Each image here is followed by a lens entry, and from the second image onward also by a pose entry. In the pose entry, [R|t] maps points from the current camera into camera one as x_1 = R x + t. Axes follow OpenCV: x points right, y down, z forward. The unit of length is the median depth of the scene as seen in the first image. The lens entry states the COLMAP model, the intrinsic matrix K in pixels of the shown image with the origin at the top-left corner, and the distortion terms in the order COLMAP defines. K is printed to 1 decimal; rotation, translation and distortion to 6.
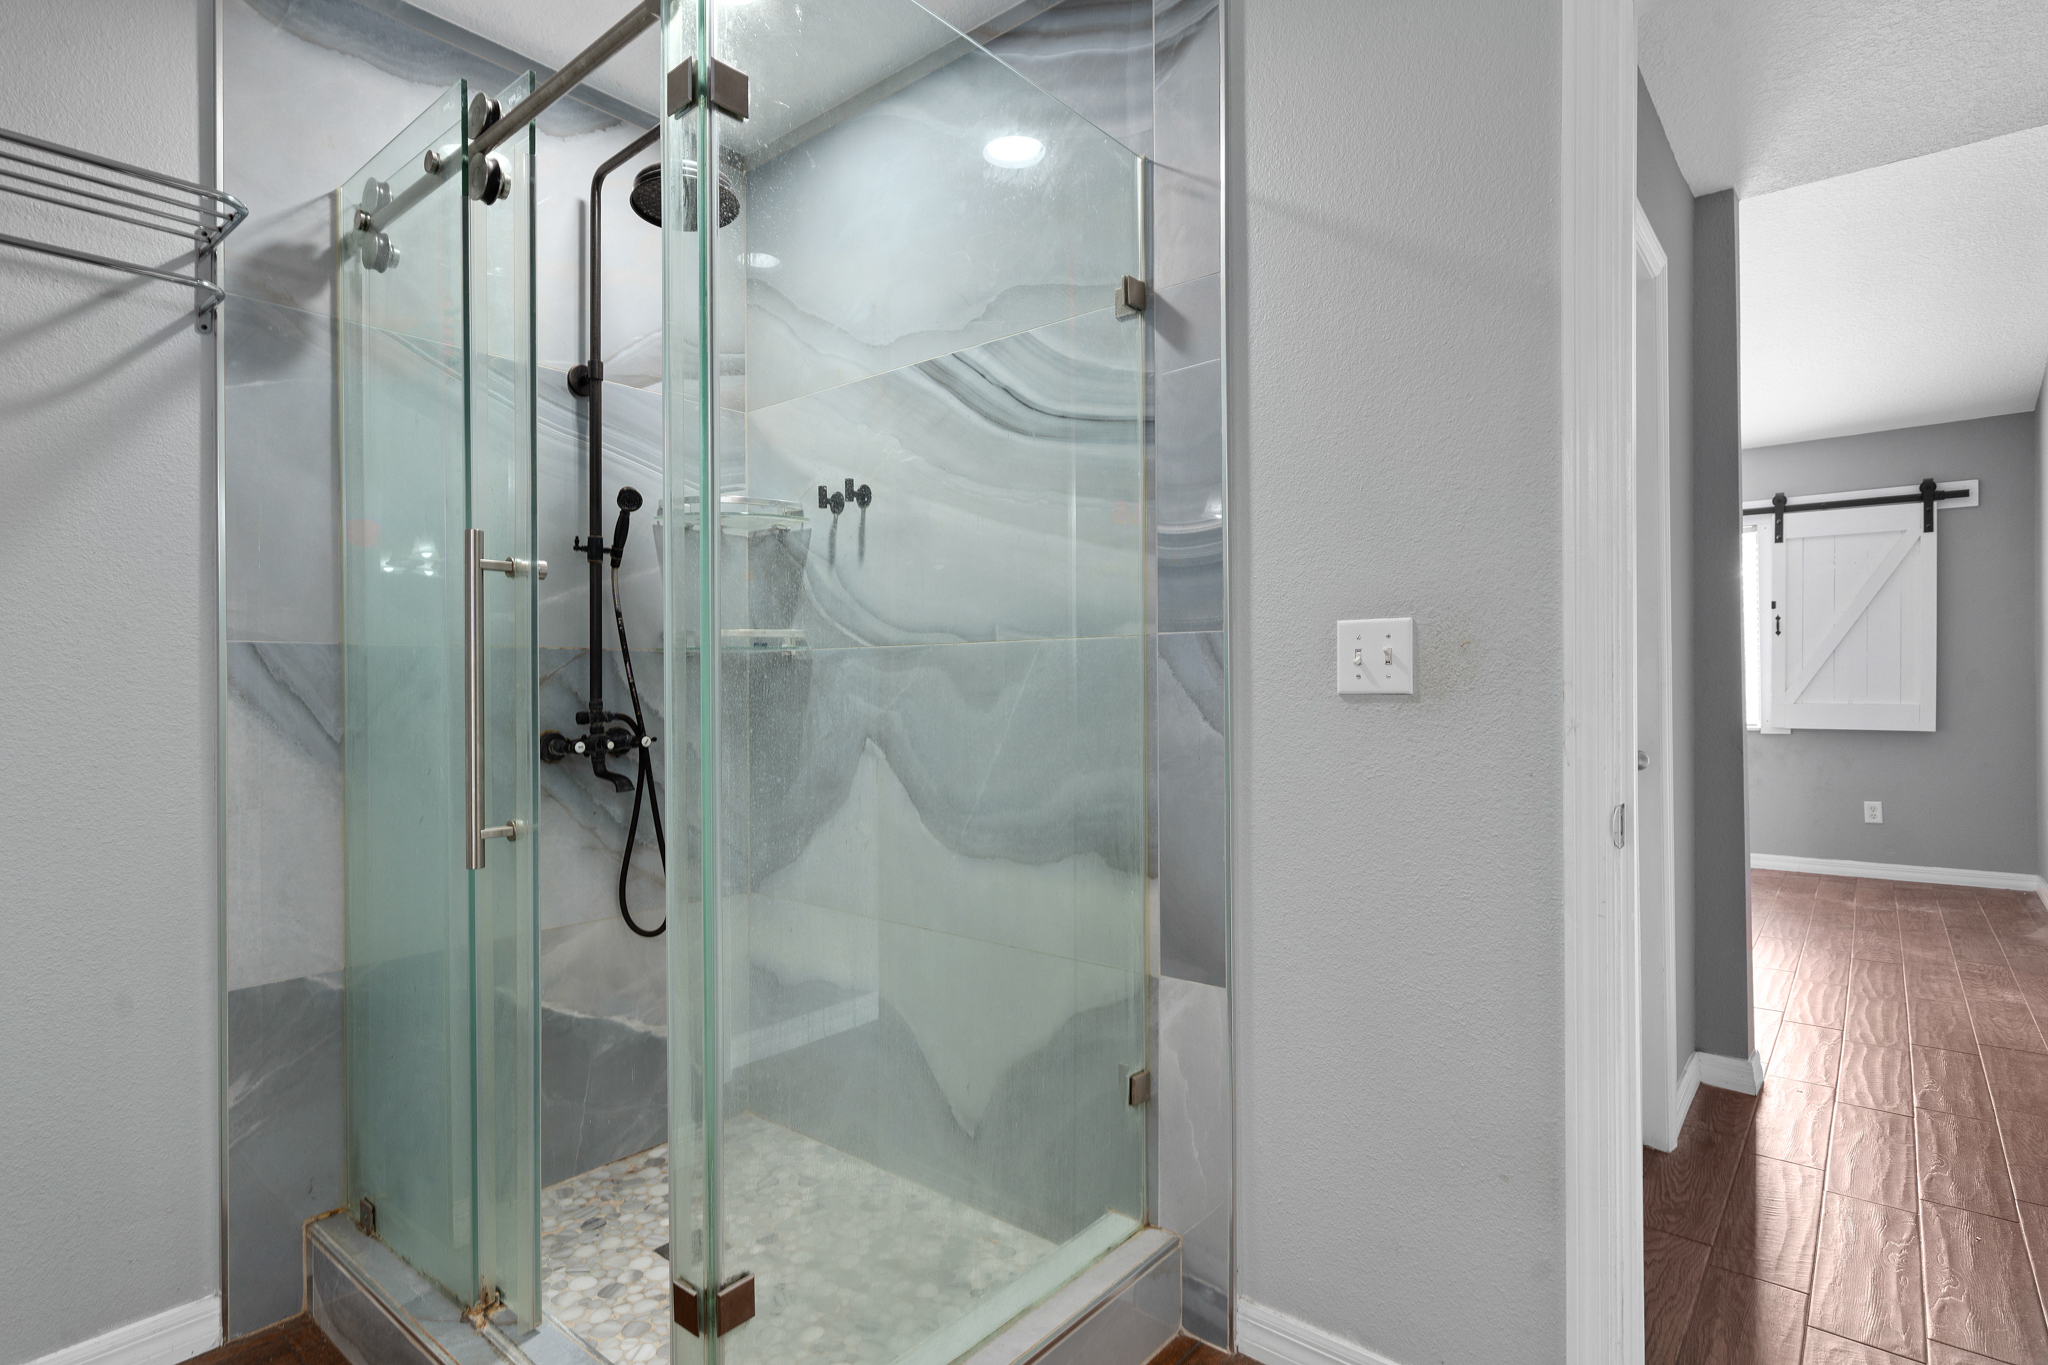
lens RADIAL K [[1029.1, 0, 1024.0], [0, 1029.1, 682.5], [0, 0, 1]] dist [0.001077, 0.000418]
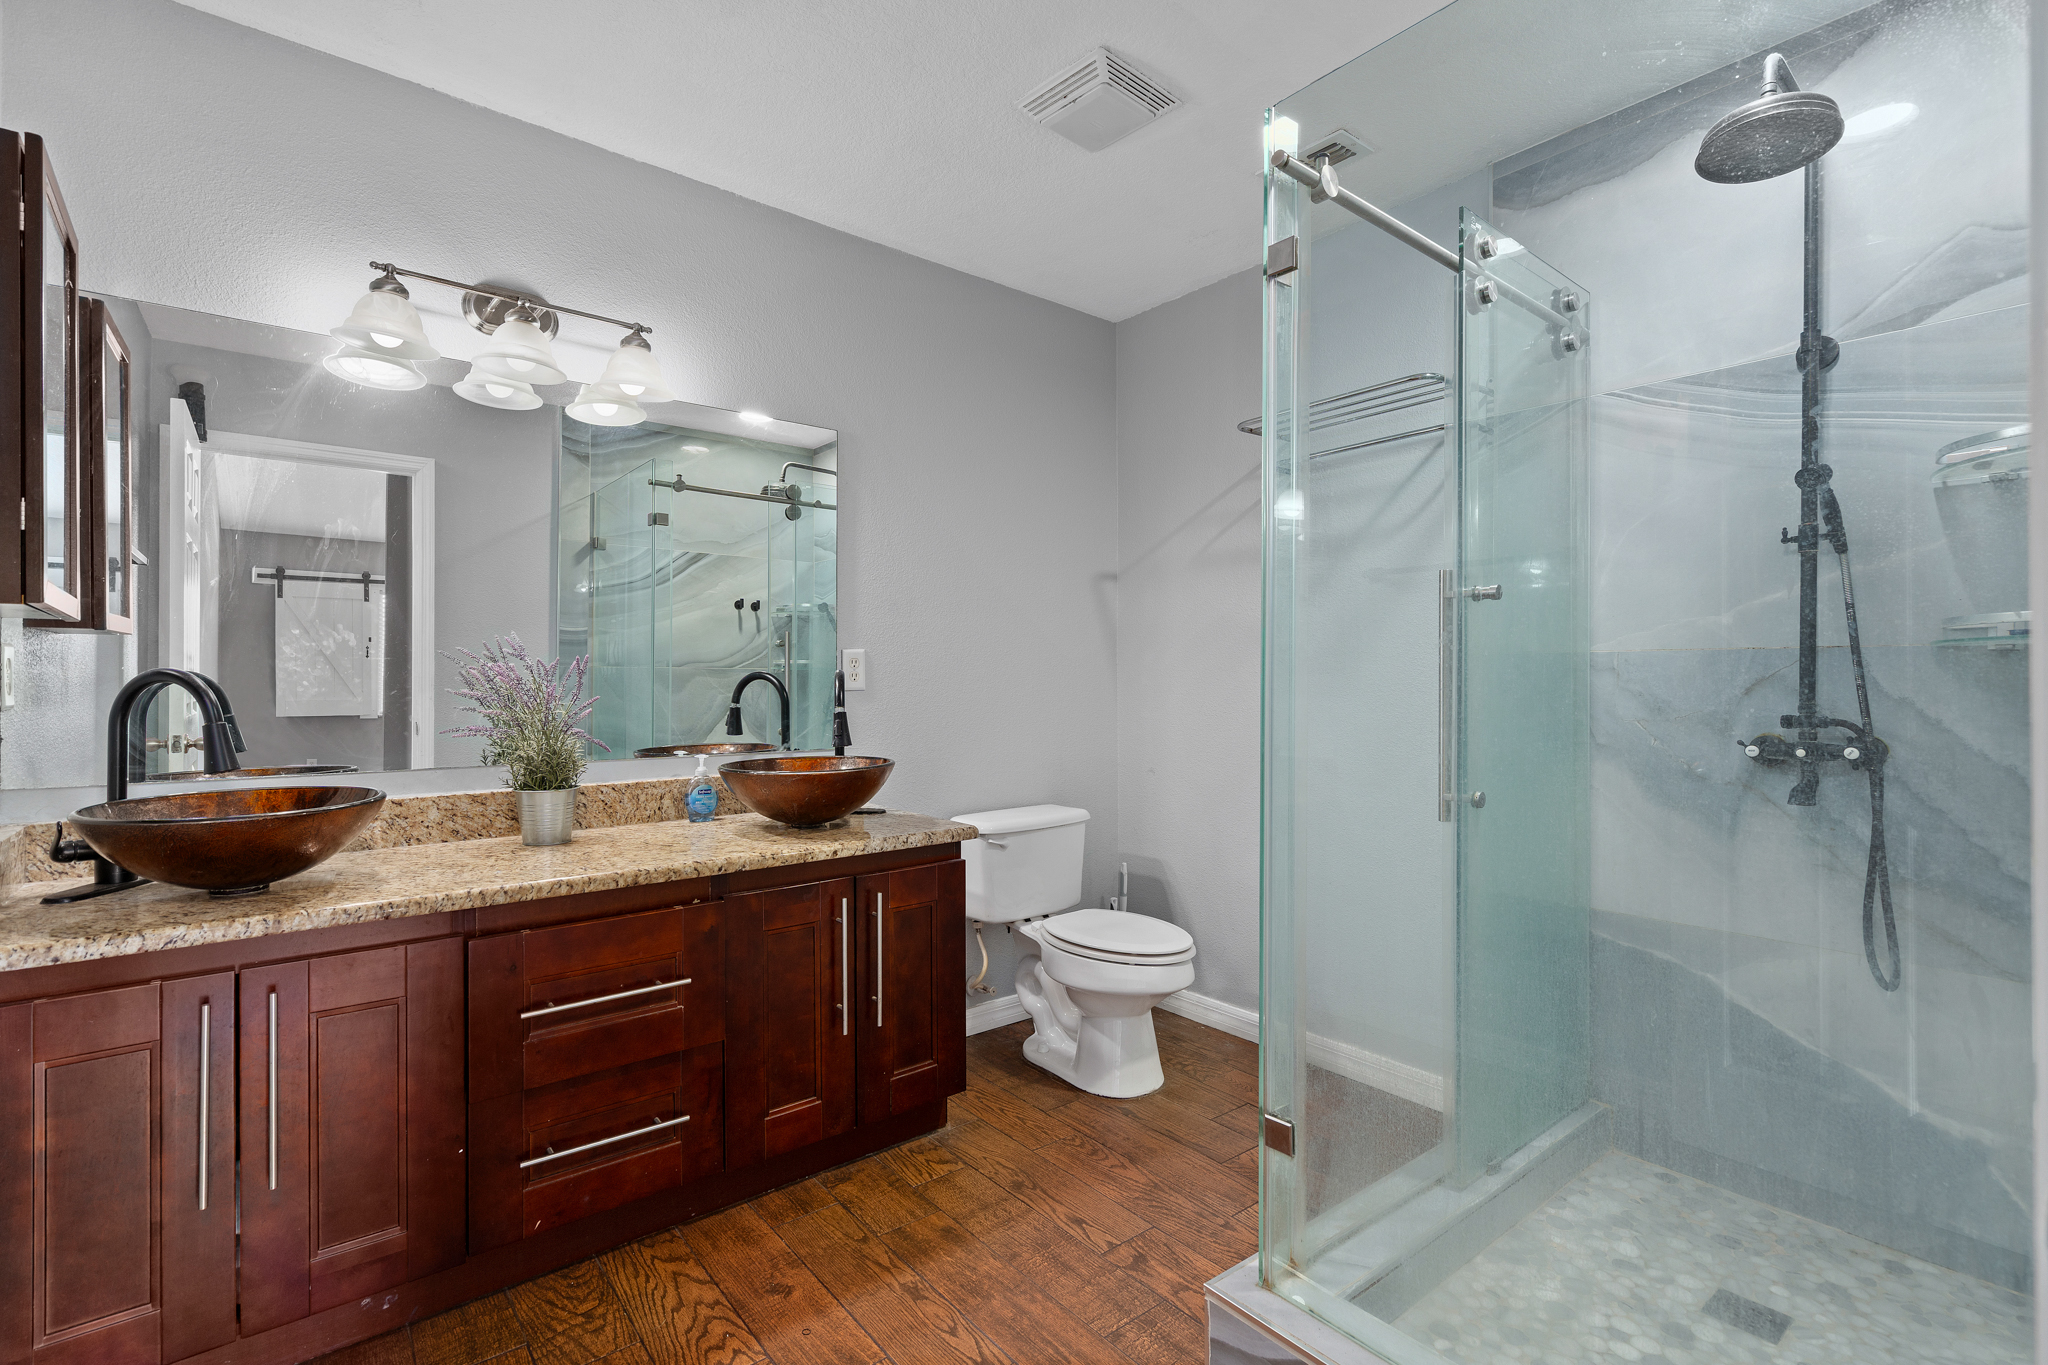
lens RADIAL K [[919.5, 0, 1024.0], [0, 919.5, 682.5], [0, 0, 1]] dist [-0.001568, 0.000324]
pose [[-0.186610, 0.005958, -0.982416, 0.512299], [-0.005728, 0.999958, 0.007152, -0.002857], [0.982417, 0.006962, -0.186568, 0.468661]]
